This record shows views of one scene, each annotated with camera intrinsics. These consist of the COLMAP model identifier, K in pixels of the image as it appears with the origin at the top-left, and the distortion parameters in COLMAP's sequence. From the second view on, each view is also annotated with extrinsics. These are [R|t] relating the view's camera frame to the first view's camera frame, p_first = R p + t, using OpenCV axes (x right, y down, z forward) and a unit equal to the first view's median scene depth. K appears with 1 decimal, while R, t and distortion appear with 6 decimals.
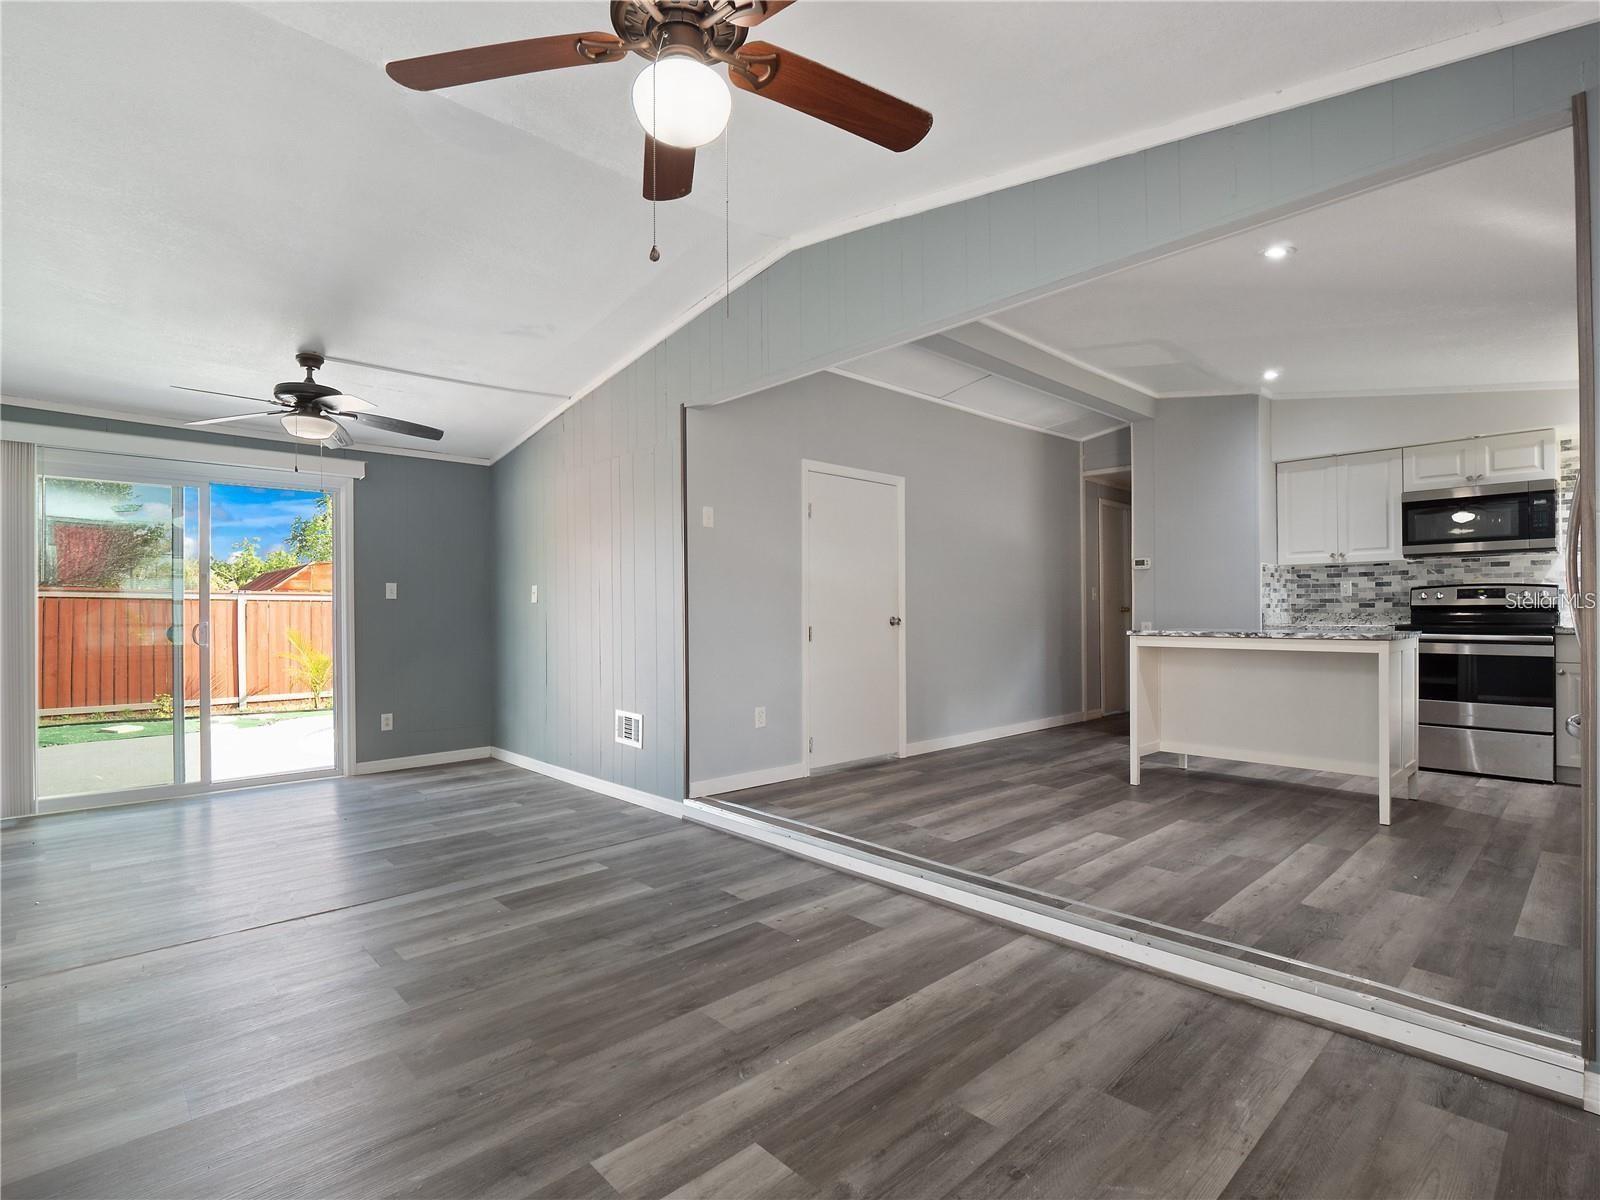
lens RADIAL K [[762.5, 0, 798.2], [0, 762.5, 612.5], [0, 0, 1]] dist [-0.013863, -0.002366]
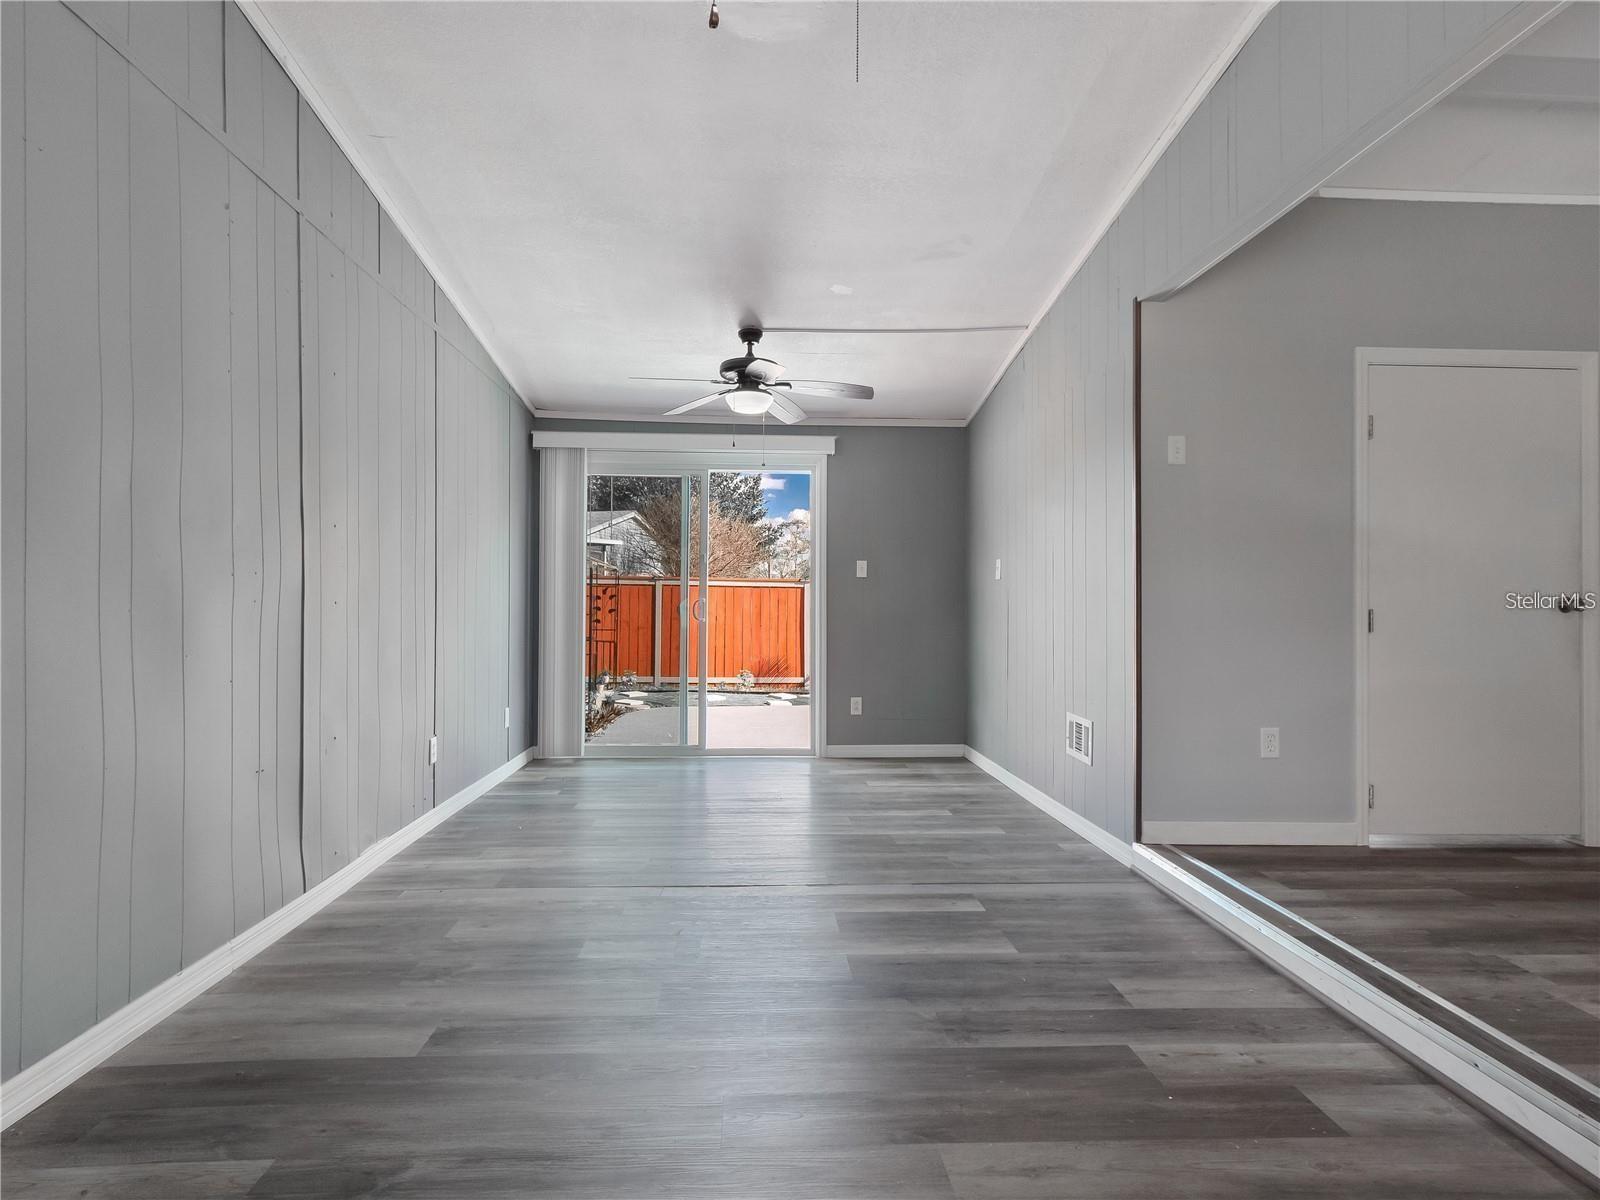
lens RADIAL K [[857.9, 0, 795.2], [0, 857.9, 598.9], [0, 0, 1]] dist [0.000994, -0.004593]
pose [[0.758365, 0.003865, -0.651818, 0.143675], [-0.010832, 0.999919, -0.006674, 0.023980], [0.651740, 0.012122, 0.758346, 0.179137]]
